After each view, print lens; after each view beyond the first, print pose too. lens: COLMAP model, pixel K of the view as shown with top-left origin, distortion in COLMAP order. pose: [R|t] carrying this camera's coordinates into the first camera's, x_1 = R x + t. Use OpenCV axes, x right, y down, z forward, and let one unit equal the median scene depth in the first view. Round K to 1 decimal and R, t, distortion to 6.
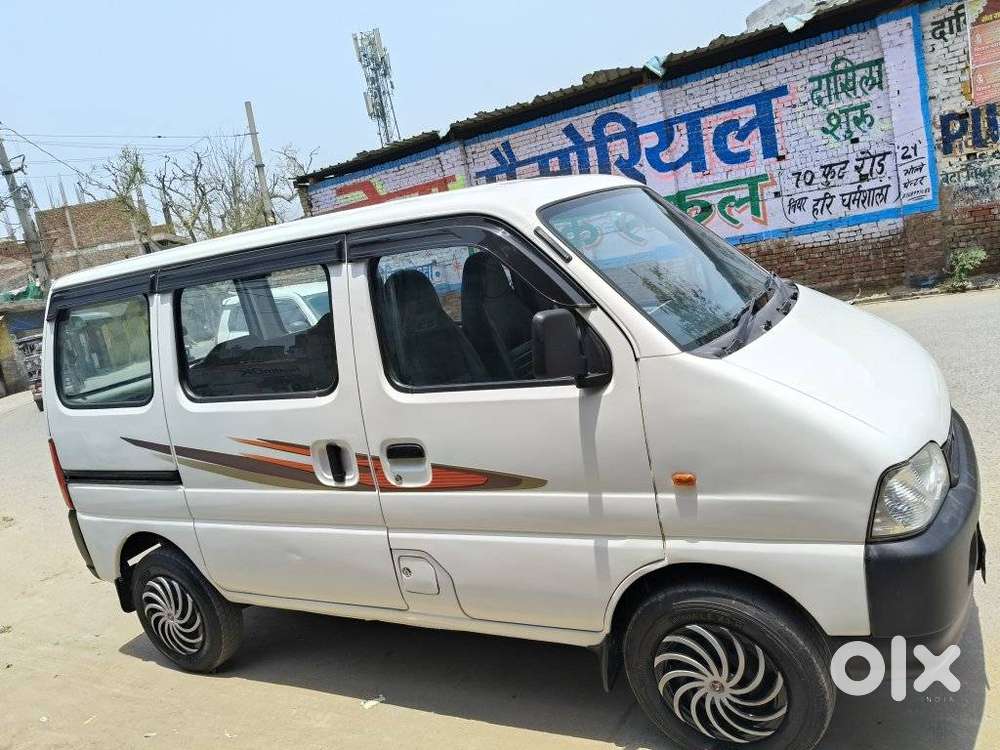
lens RADIAL K [[769.6, 0, 503.9], [0, 769.6, 376.4], [0, 0, 1]] dist [-0.008153, -0.009053]
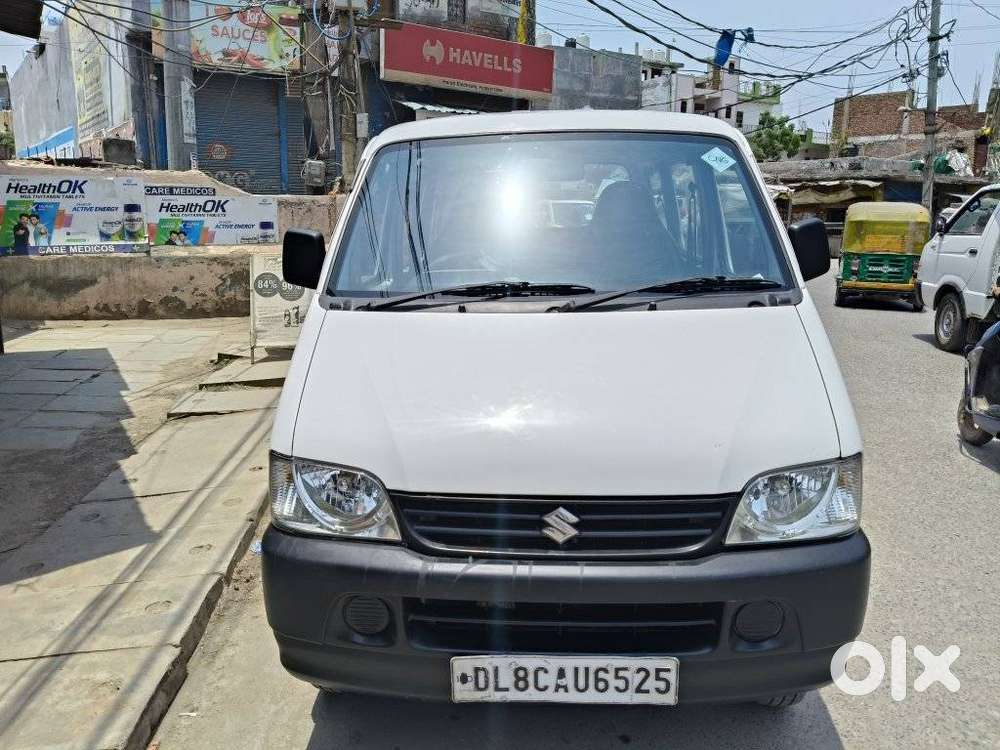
lens RADIAL K [[777.5, 0, 495.5], [0, 777.5, 378.3], [0, 0, 1]] dist [-0.007678, -0.011370]
pose [[0.421665, 0.374210, -0.825933, 0.250205], [-0.236061, 0.924765, 0.298472, -0.060498], [0.875485, 0.069115, 0.478277, 0.137565]]
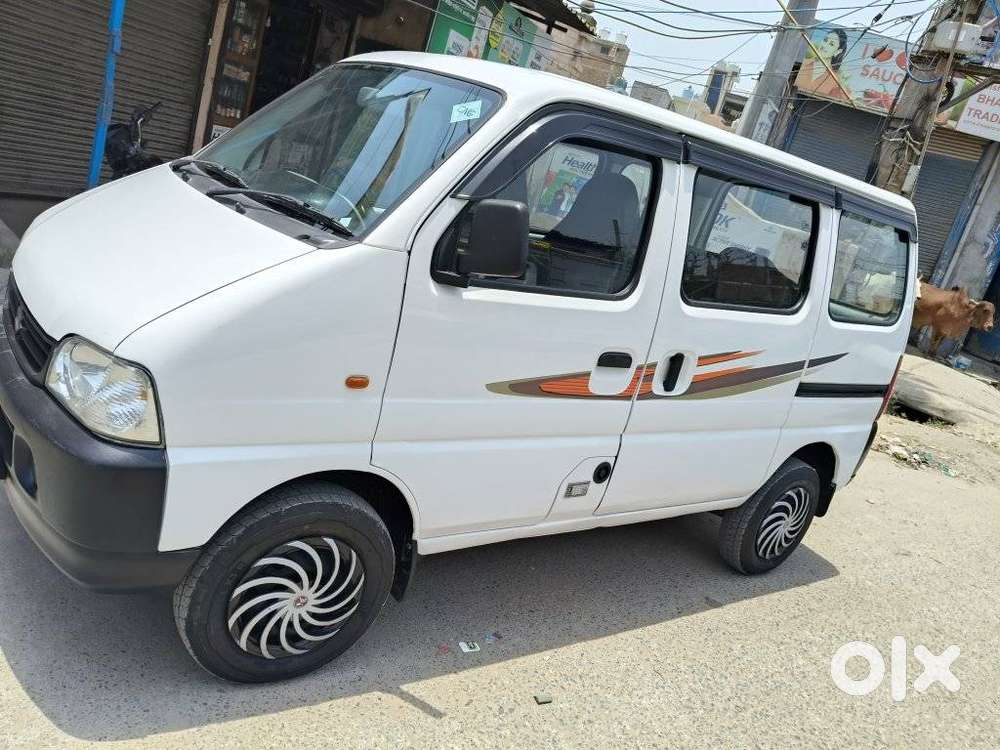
lens RADIAL K [[769.6, 0, 503.9], [0, 769.6, 376.4], [0, 0, 1]] dist [-0.008153, -0.009053]
pose [[-0.436573, 0.321751, -0.840167, 0.248888], [-0.331846, 0.810423, 0.482796, -0.114488], [0.836231, 0.489582, -0.247038, 0.407083]]
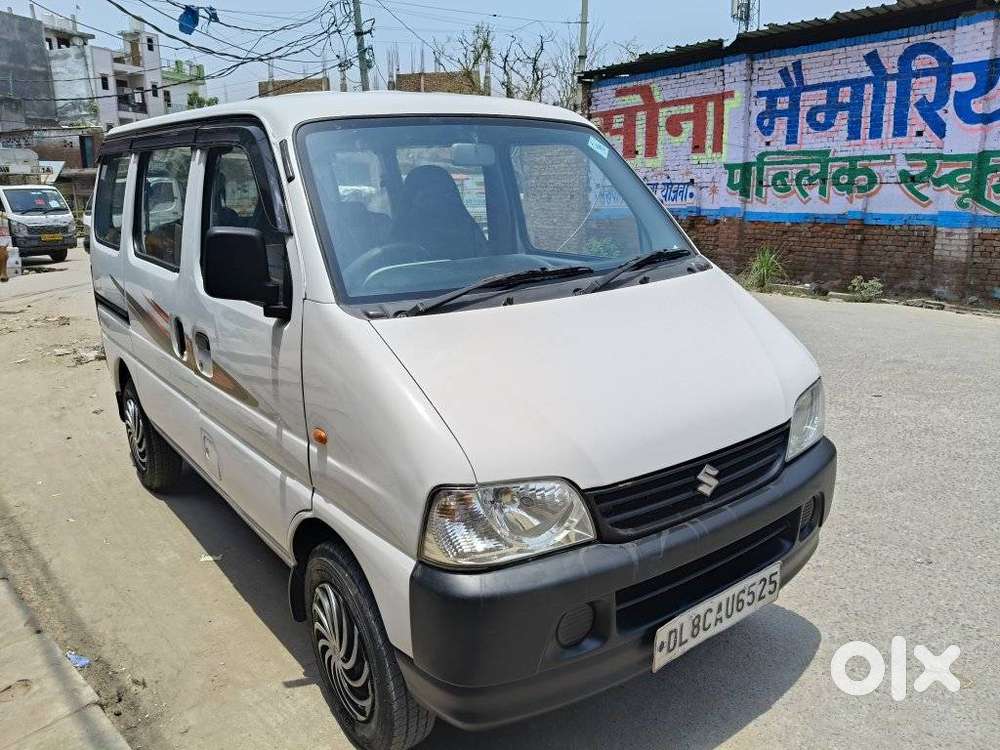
lens RADIAL K [[783.0, 0, 500.0], [0, 783.0, 375.0], [0, 0, 1]] dist [-0.058239, 0.034711]
pose [[0.898032, 0.264482, -0.351551, 0.140120], [-0.222984, 0.962500, 0.154505, -0.025258], [0.379231, -0.060360, 0.923331, 0.038679]]
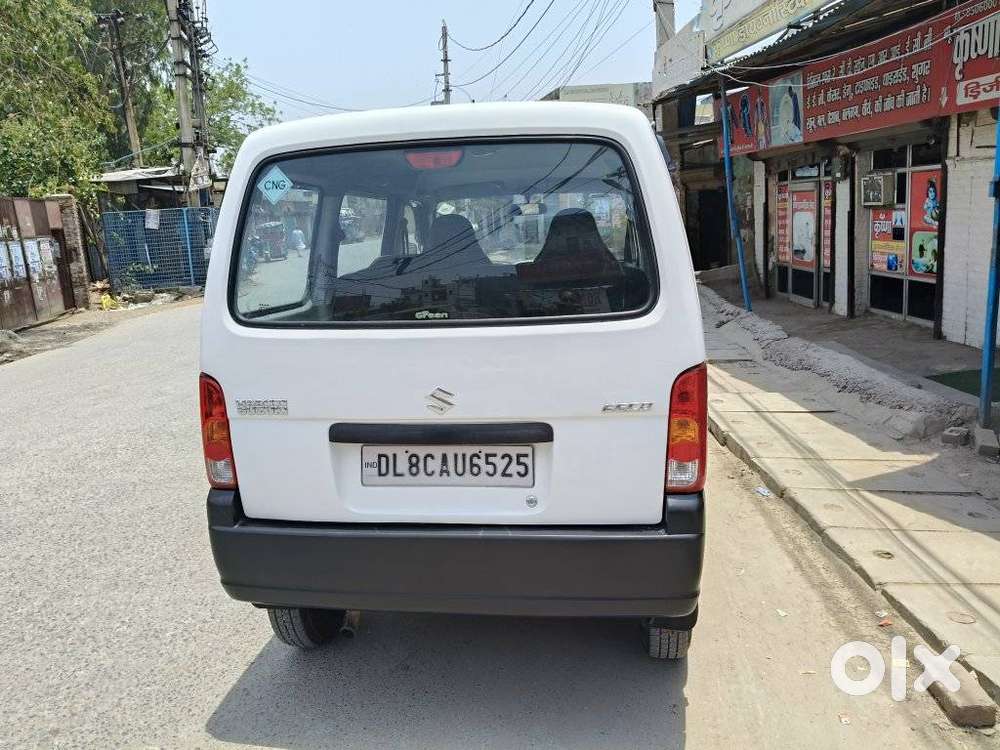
lens RADIAL K [[782.3, 0, 500.0], [0, 782.3, 375.0], [0, 0, 1]] dist [0.098399, -0.252785]
pose [[-0.340120, 0.028345, 0.939955, -0.416065], [0.283151, 0.956245, 0.073621, 0.003995], [-0.896740, 0.291189, -0.333264, 0.471555]]
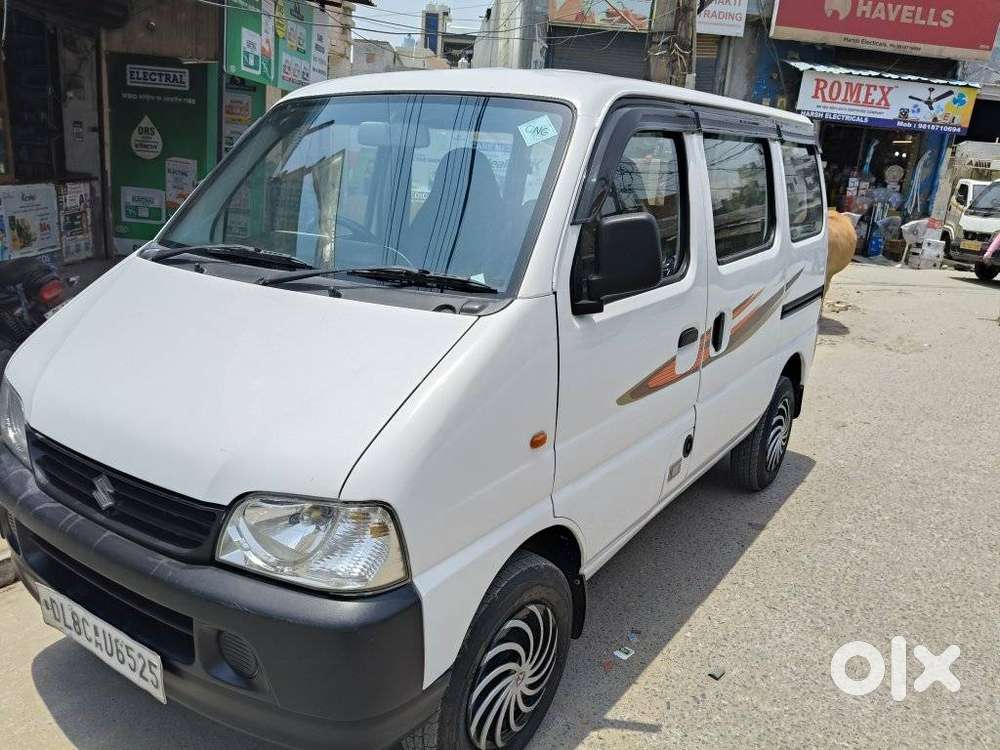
lens RADIAL K [[770.6, 0, 506.1], [0, 770.6, 378.3], [0, 0, 1]] dist [-0.007430, -0.012957]
pose [[-0.099271, 0.445347, -0.889838, 0.259222], [-0.208992, 0.864977, 0.456220, -0.101833], [0.972866, 0.231258, 0.007207, 0.316245]]
